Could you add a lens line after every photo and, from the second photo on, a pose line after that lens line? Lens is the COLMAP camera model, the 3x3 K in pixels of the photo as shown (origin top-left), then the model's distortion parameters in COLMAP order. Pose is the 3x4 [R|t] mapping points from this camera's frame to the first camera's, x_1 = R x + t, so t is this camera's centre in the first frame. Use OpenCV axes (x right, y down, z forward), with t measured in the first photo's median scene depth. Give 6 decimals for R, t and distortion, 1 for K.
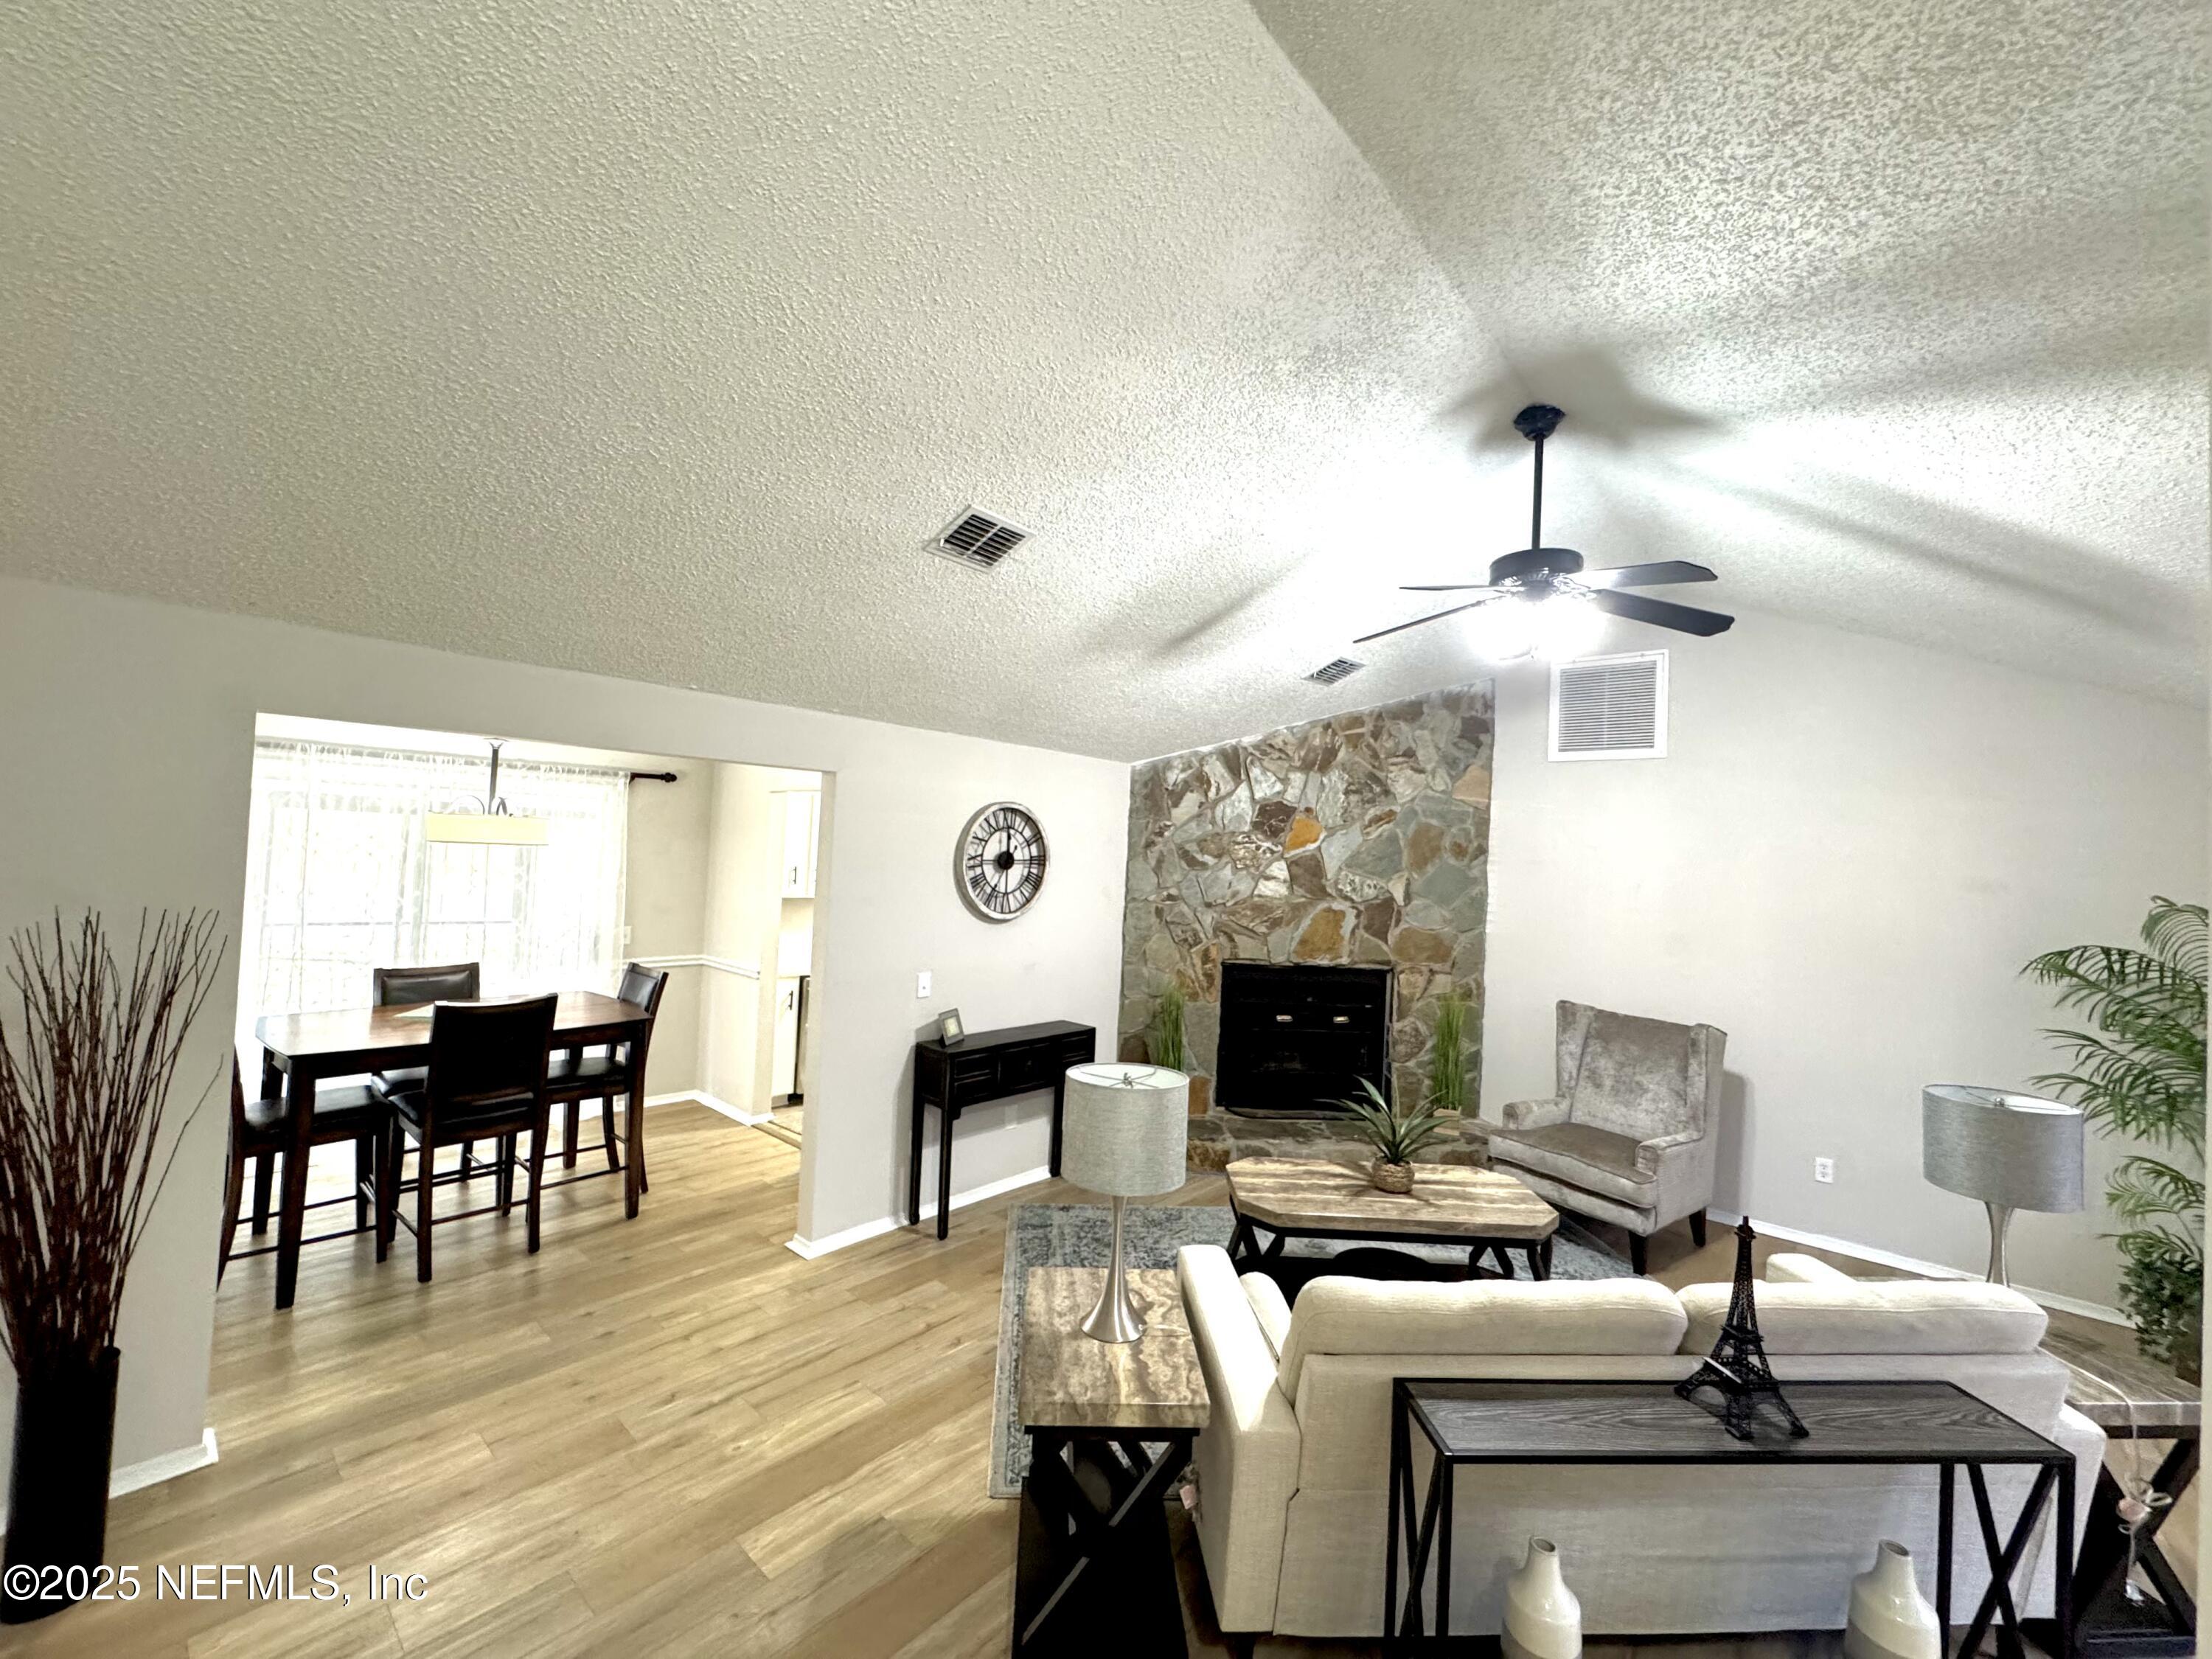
lens RADIAL K [[878.8, 0, 1105.4], [0, 878.8, 830.2], [0, 0, 1]] dist [-0.003163, 0.000033]
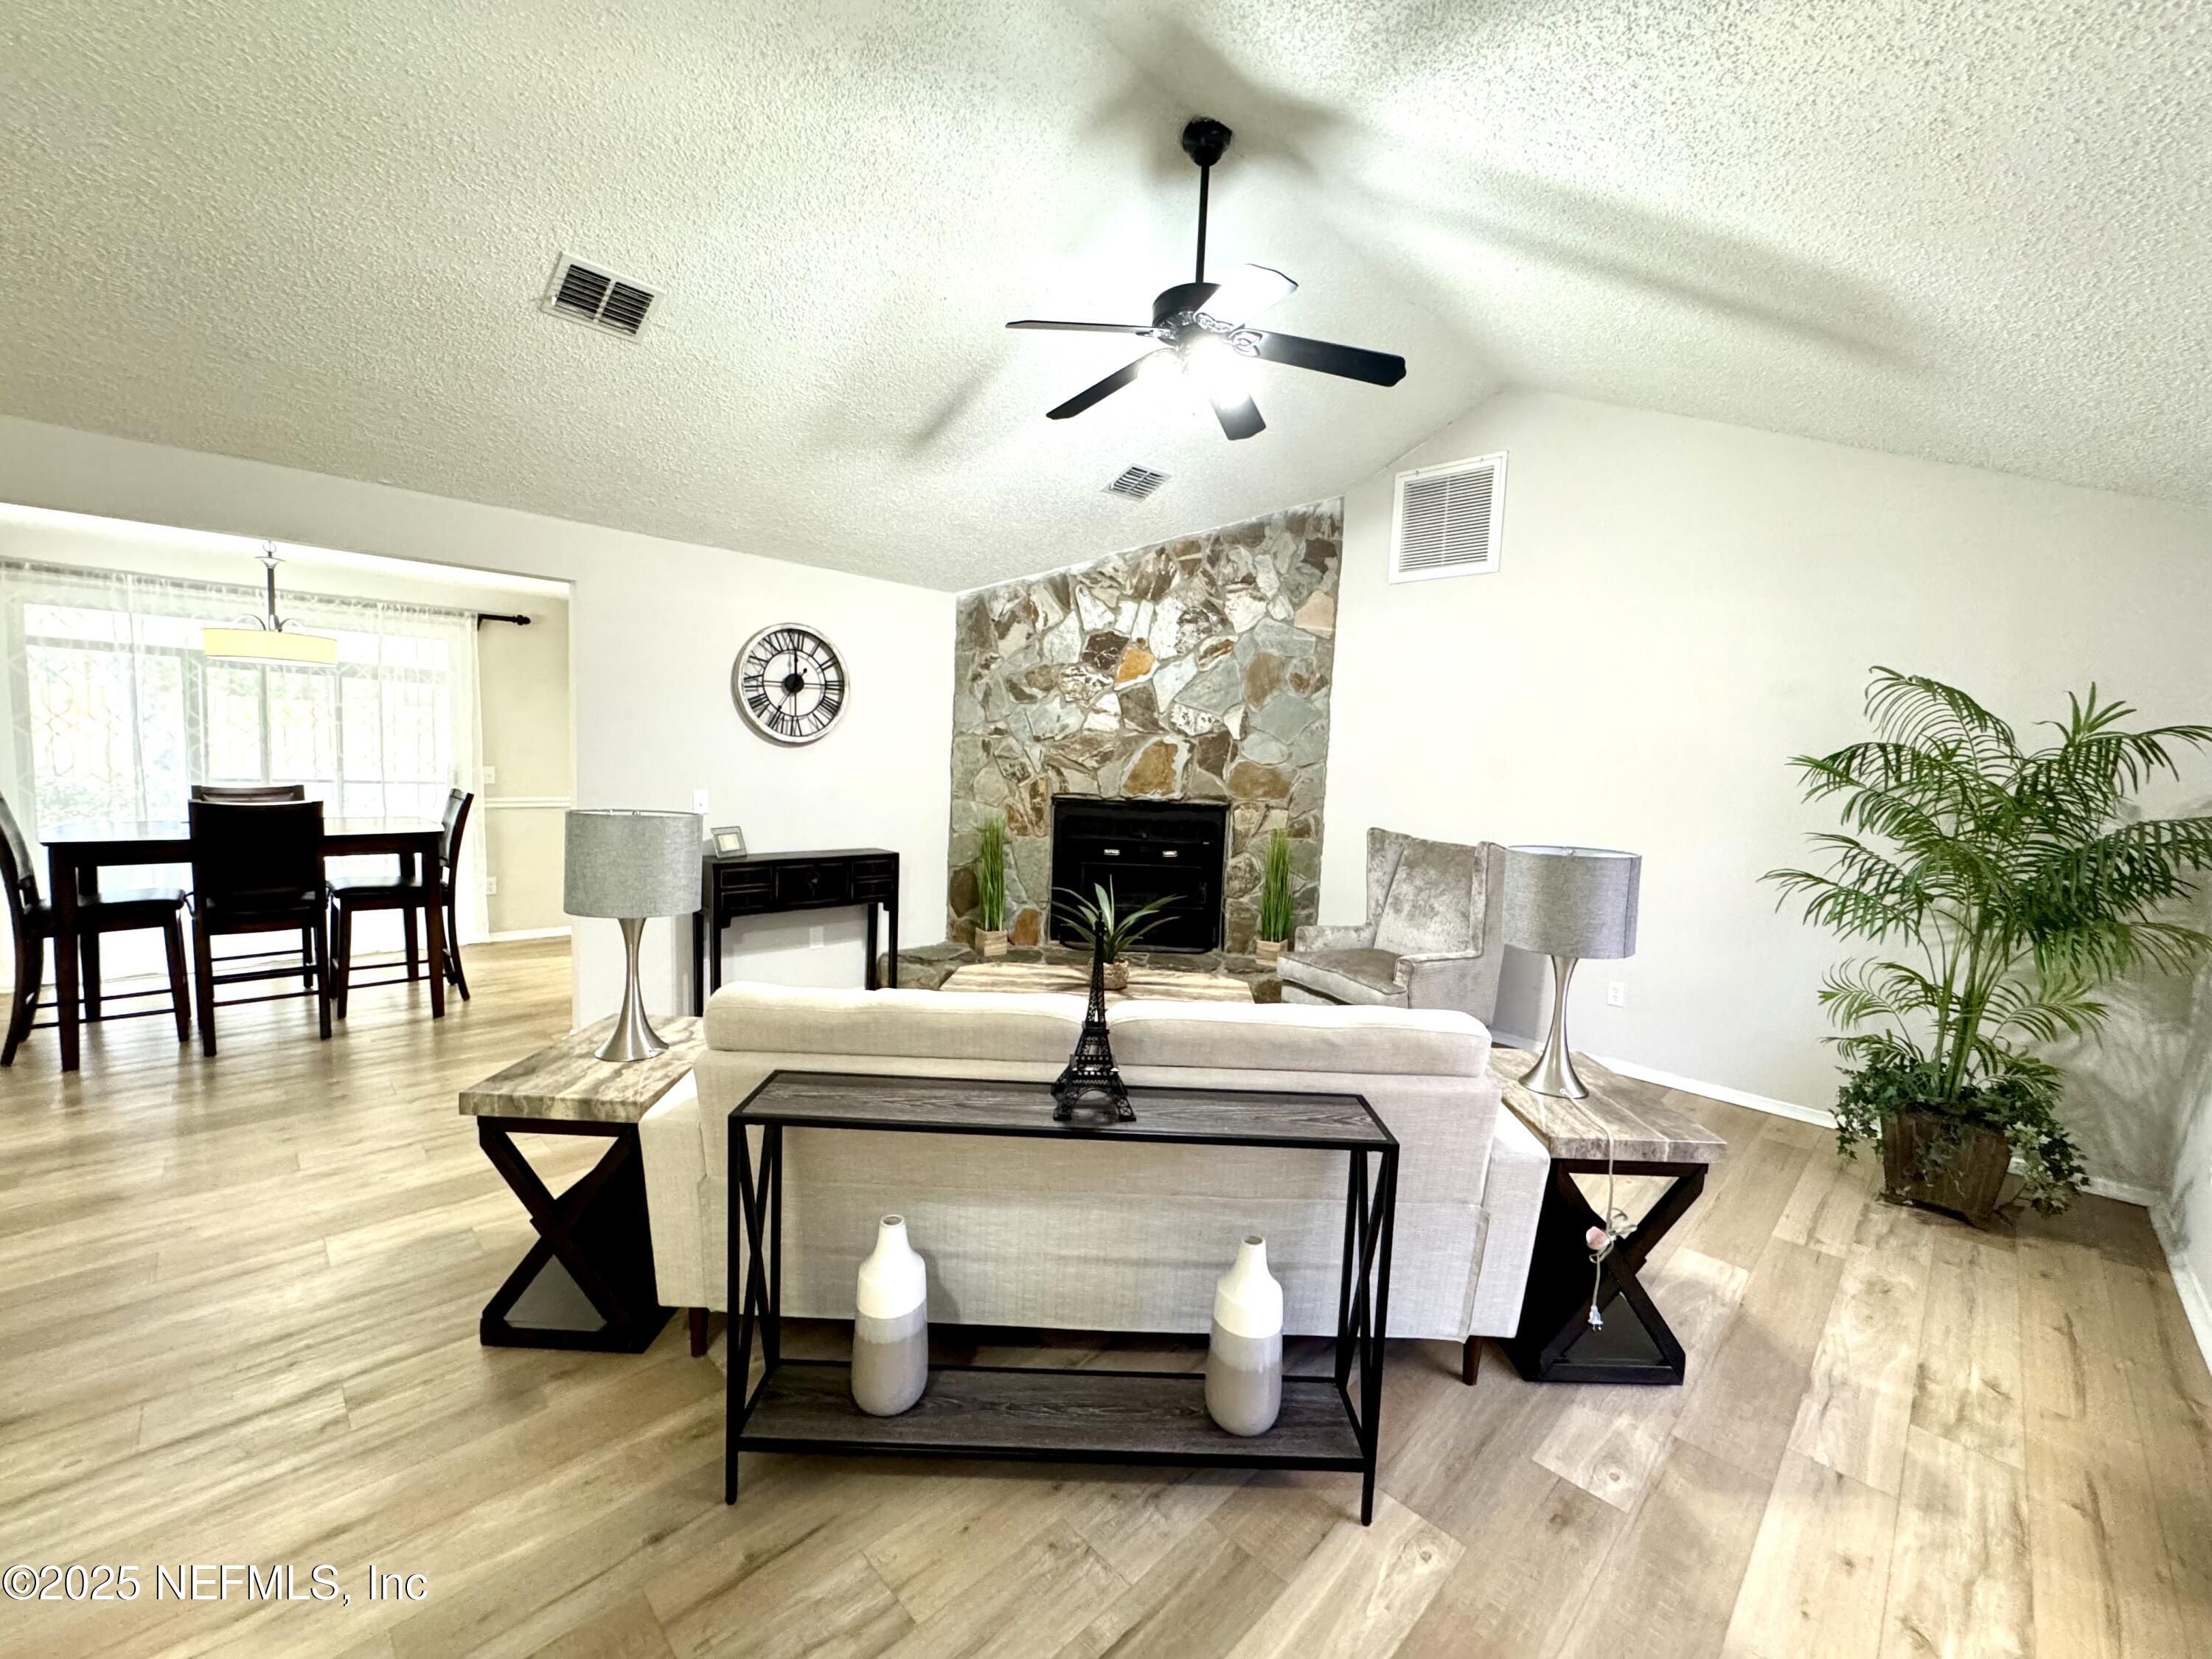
lens RADIAL K [[878.8, 0, 1108.9], [0, 878.8, 828.9], [0, 0, 1]] dist [-0.003163, 0.000033]
pose [[0.997902, 0.000860, -0.064732, 0.263526], [0.006141, 0.994145, 0.107876, 0.080093], [0.064446, -0.108048, 0.992055, 0.014264]]
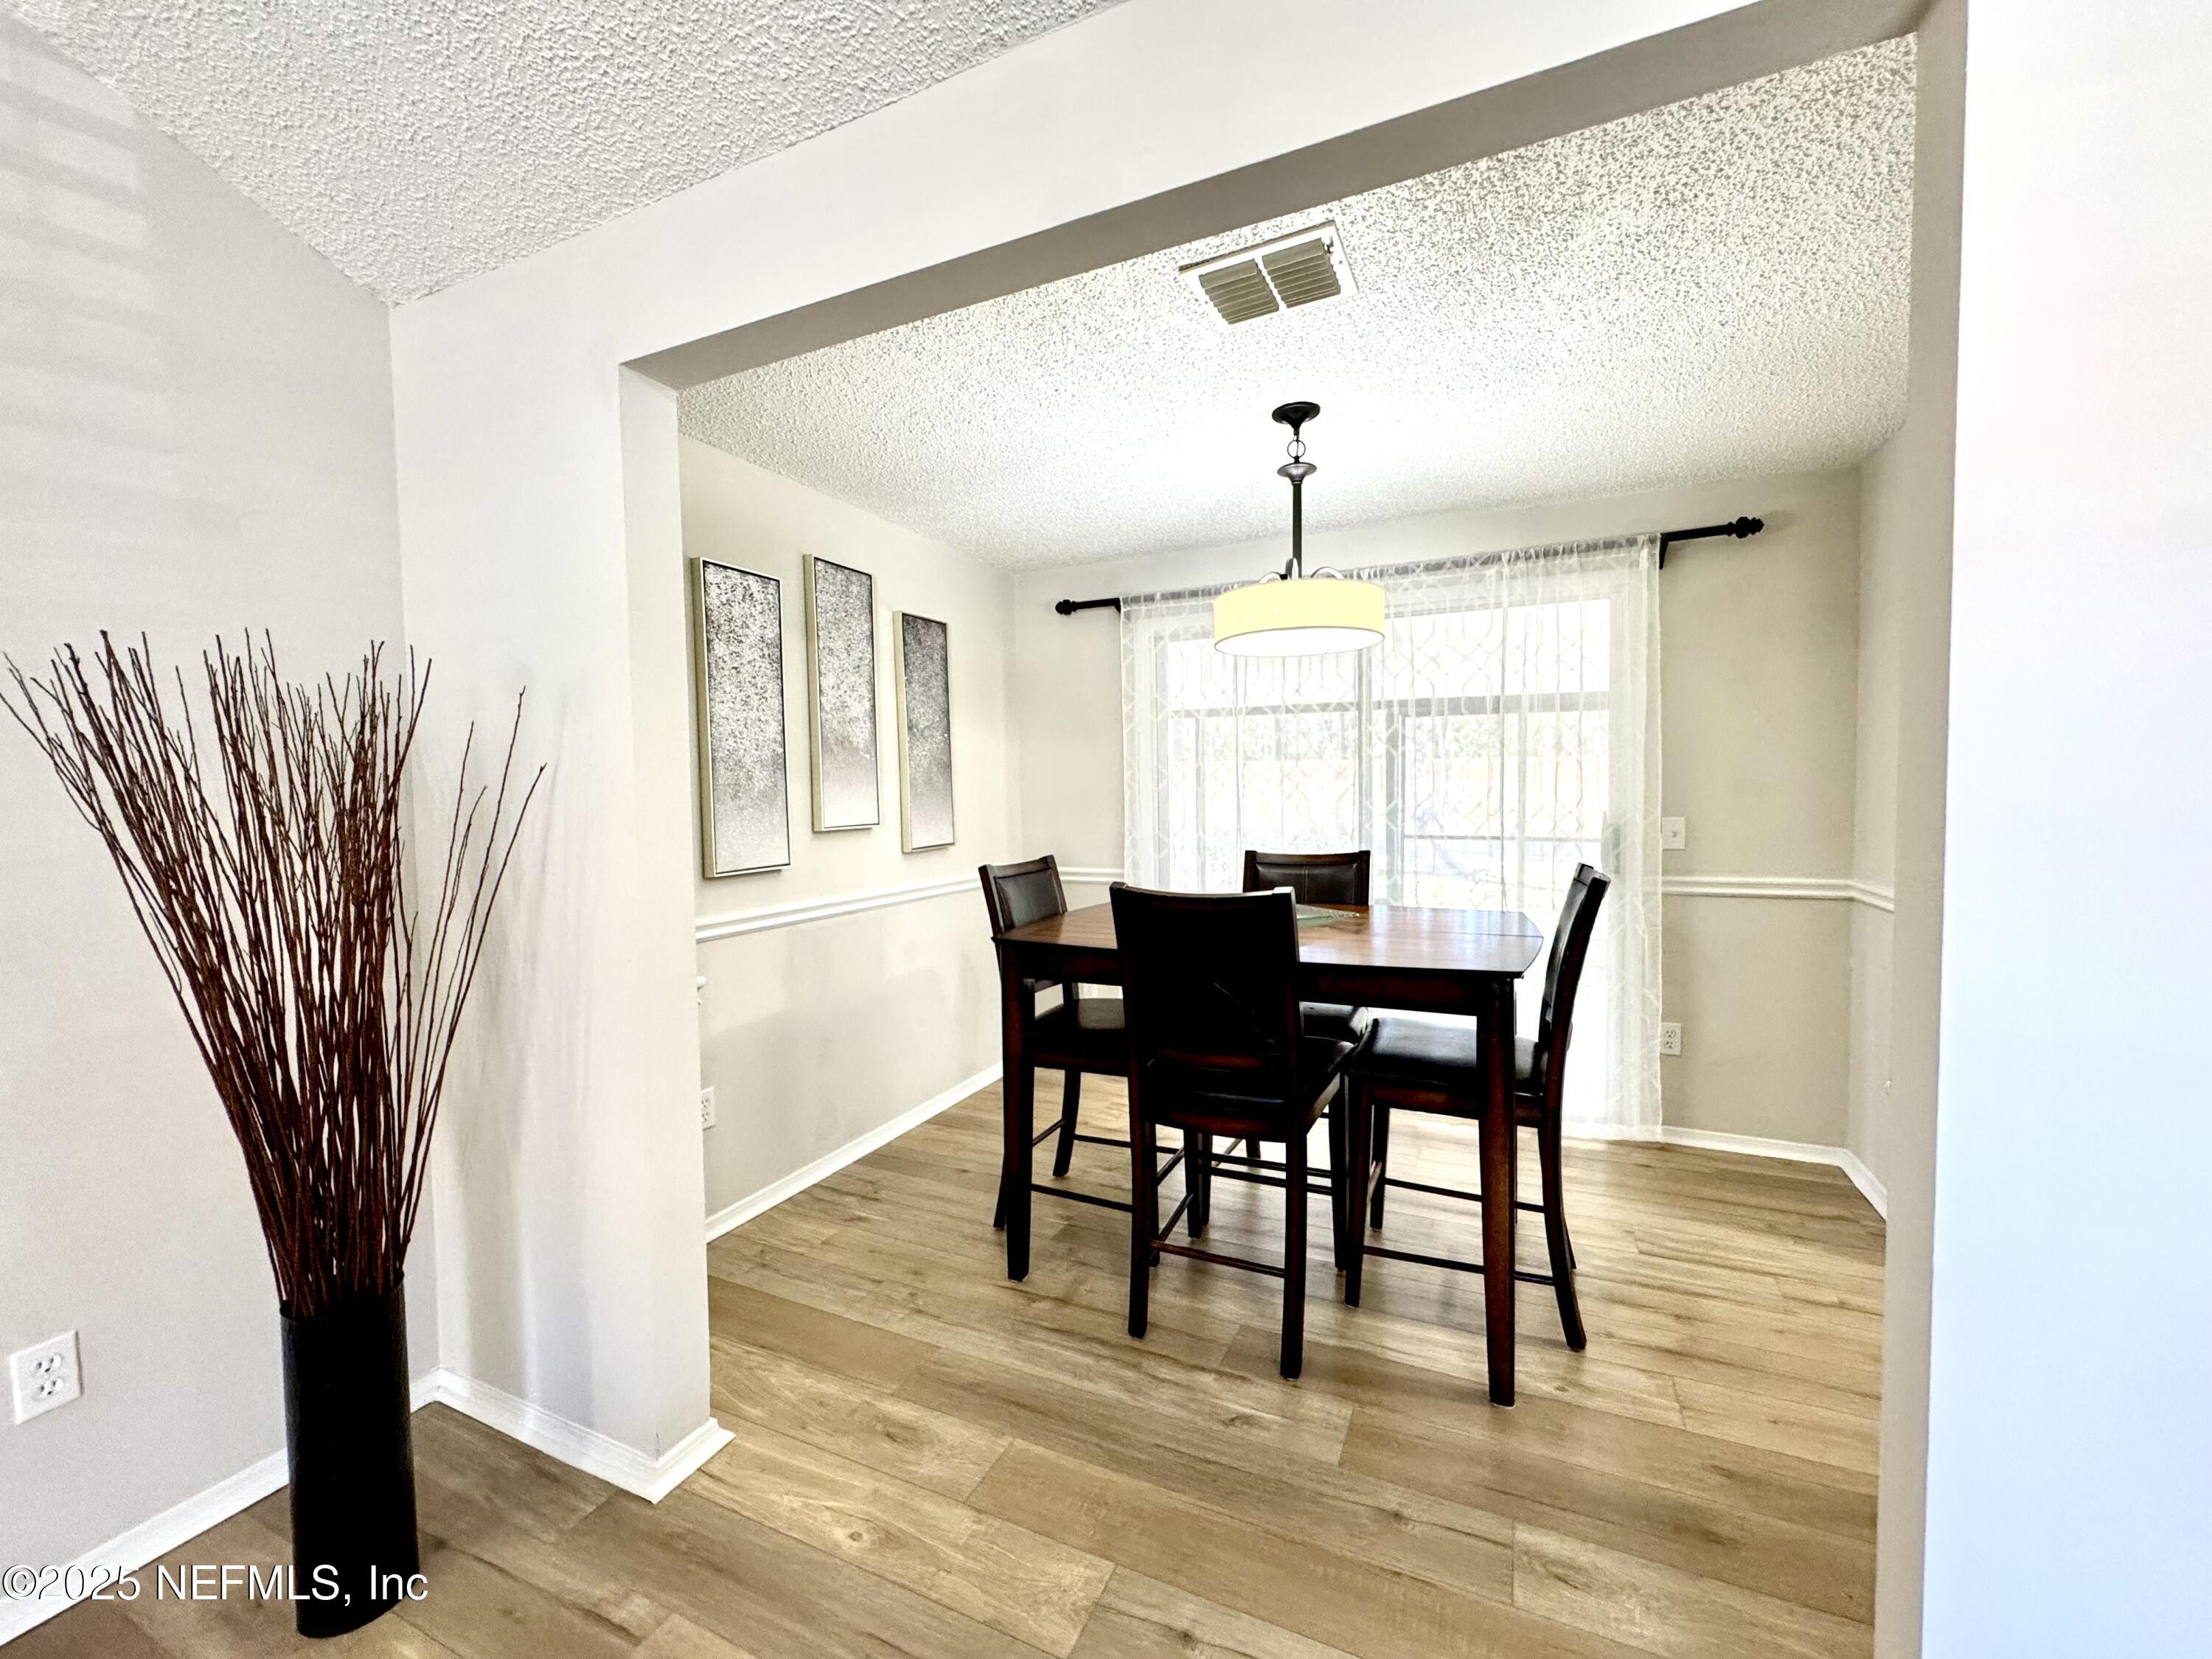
lens RADIAL K [[878.8, 0, 1108.9], [0, 878.8, 828.2], [0, 0, 1]] dist [-0.003163, 0.000033]
pose [[0.291578, -0.006666, -0.956524, -0.127054], [0.055211, 0.998426, 0.009871, 0.095272], [0.954952, -0.055689, 0.291487, 0.525304]]
